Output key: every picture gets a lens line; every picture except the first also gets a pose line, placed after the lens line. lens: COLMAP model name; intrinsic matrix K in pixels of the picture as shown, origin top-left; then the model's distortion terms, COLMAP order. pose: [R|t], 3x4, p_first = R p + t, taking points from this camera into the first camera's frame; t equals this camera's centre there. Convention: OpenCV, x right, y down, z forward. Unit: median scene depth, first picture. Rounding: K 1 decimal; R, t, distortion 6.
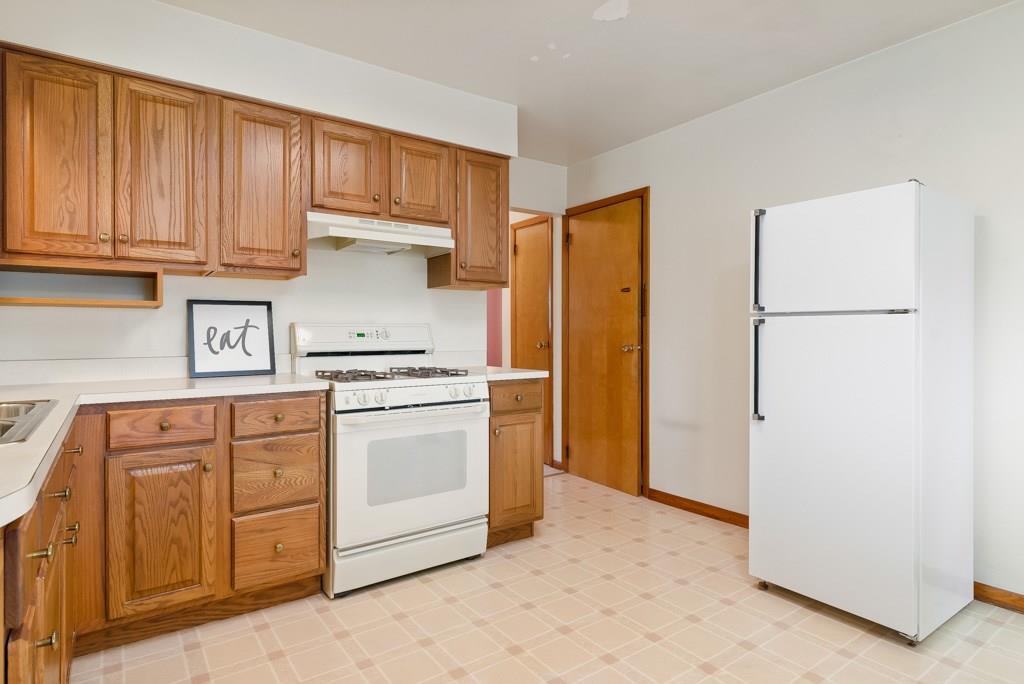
lens RADIAL K [[556.4, 0, 506.4], [0, 556.4, 337.0], [0, 0, 1]] dist [-0.002329, -0.001168]
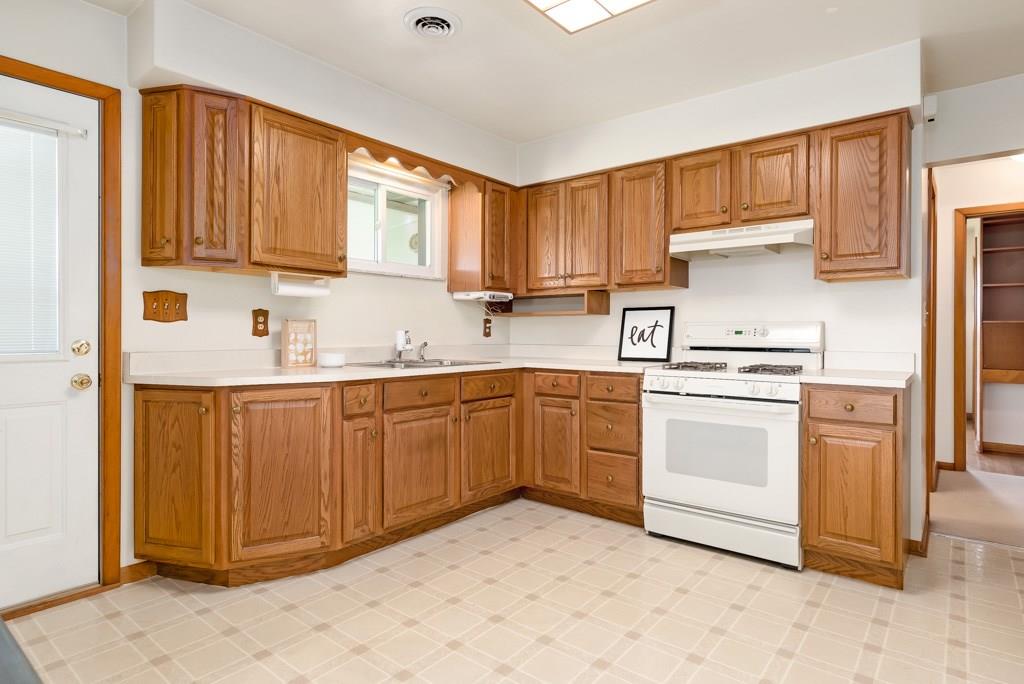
lens RADIAL K [[556.4, 0, 507.7], [0, 556.4, 335.9], [0, 0, 1]] dist [-0.002329, -0.001168]
pose [[0.267986, 0.009747, -0.963374, 0.778142], [-0.009015, 0.999930, 0.007609, -0.001411], [0.963381, 0.006645, 0.268055, 0.303536]]
